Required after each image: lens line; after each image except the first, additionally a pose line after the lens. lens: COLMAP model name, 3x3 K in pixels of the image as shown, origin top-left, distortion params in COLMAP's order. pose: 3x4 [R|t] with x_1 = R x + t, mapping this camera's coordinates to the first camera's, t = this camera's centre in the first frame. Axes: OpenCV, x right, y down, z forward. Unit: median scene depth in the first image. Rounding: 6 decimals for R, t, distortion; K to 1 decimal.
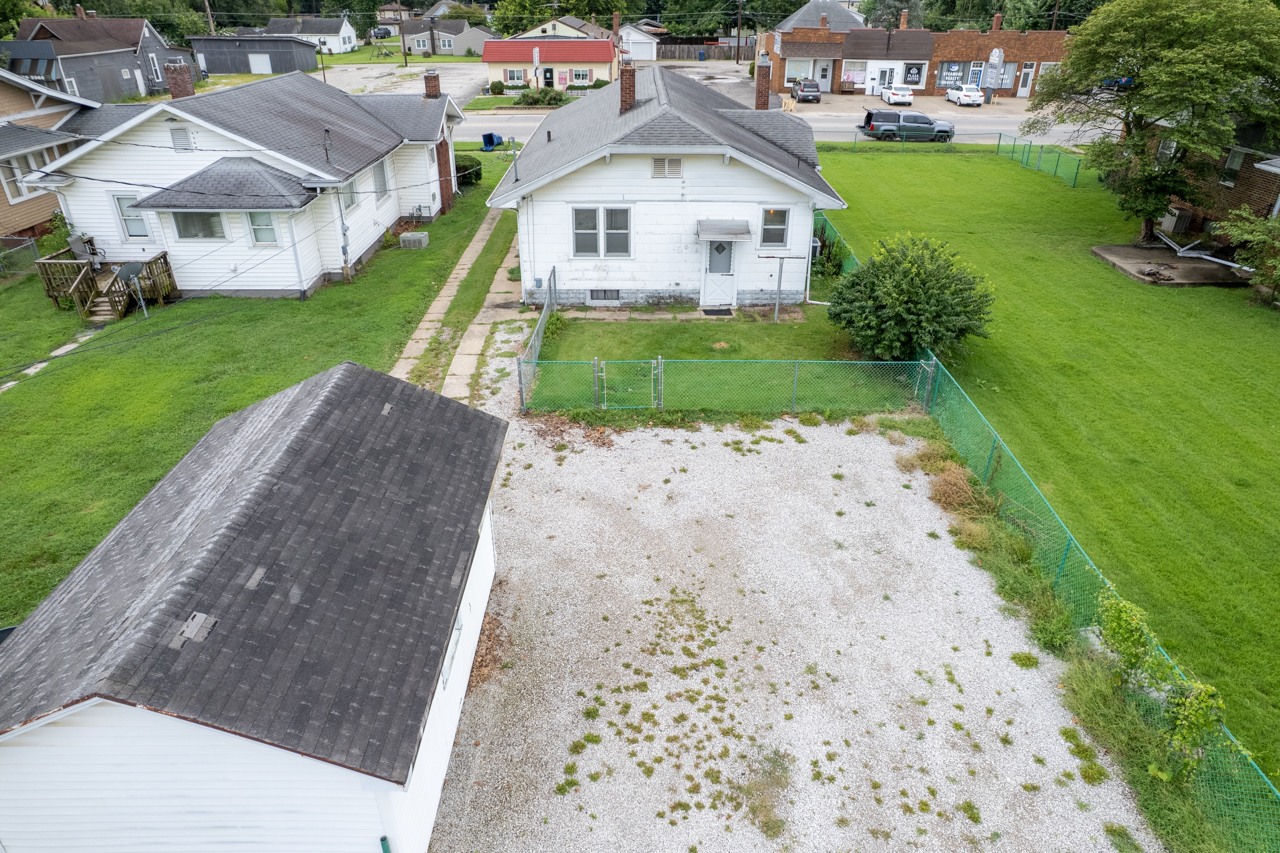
lens RADIAL K [[822.8, 0, 644.1], [0, 822.8, 433.6], [0, 0, 1]] dist [-0.070402, 0.057456]
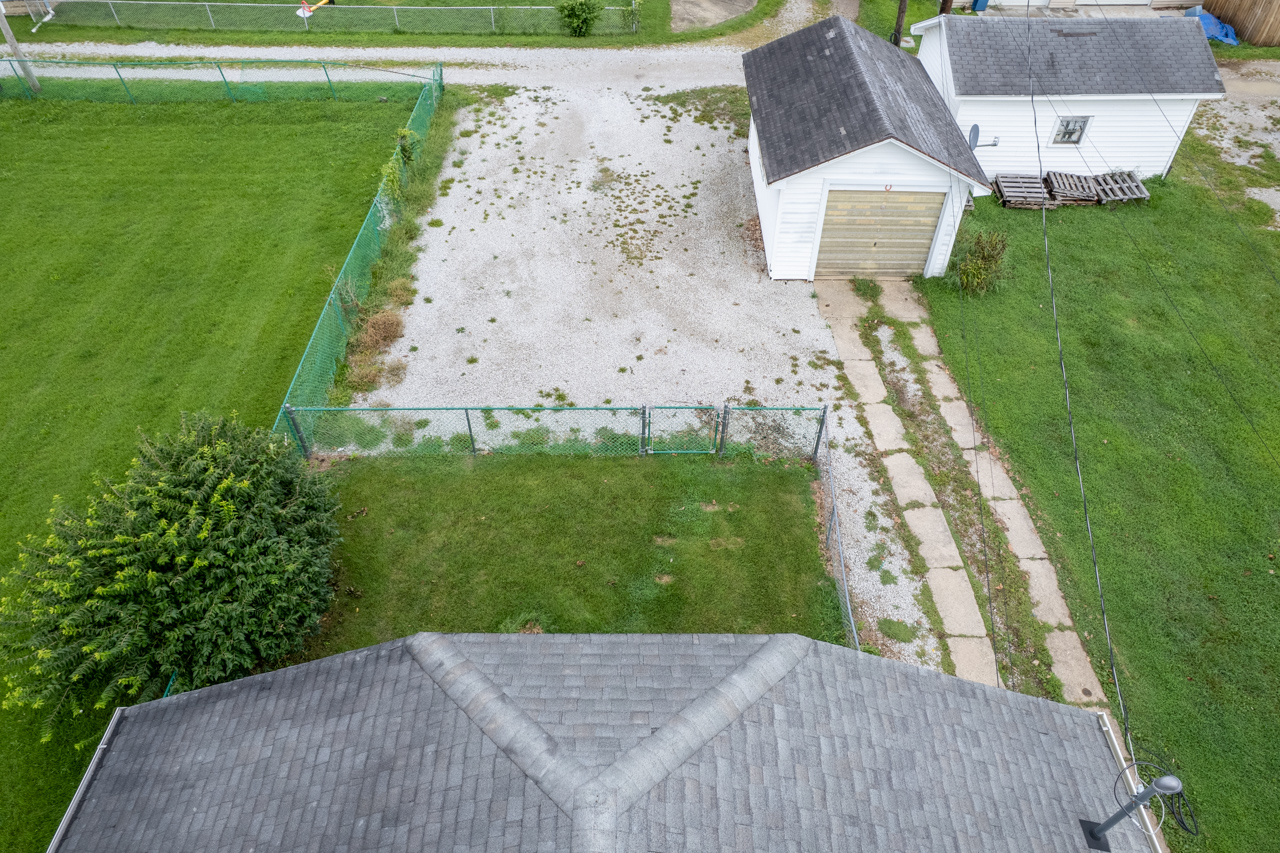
lens RADIAL K [[822.8, 0, 638.2], [0, 822.8, 427.1], [0, 0, 1]] dist [-0.070402, 0.057456]
pose [[-0.999851, -0.016427, 0.005389, 0.020049], [0.001001, 0.256179, 0.966629, -0.827595], [-0.017259, 0.966490, -0.256125, 1.207071]]
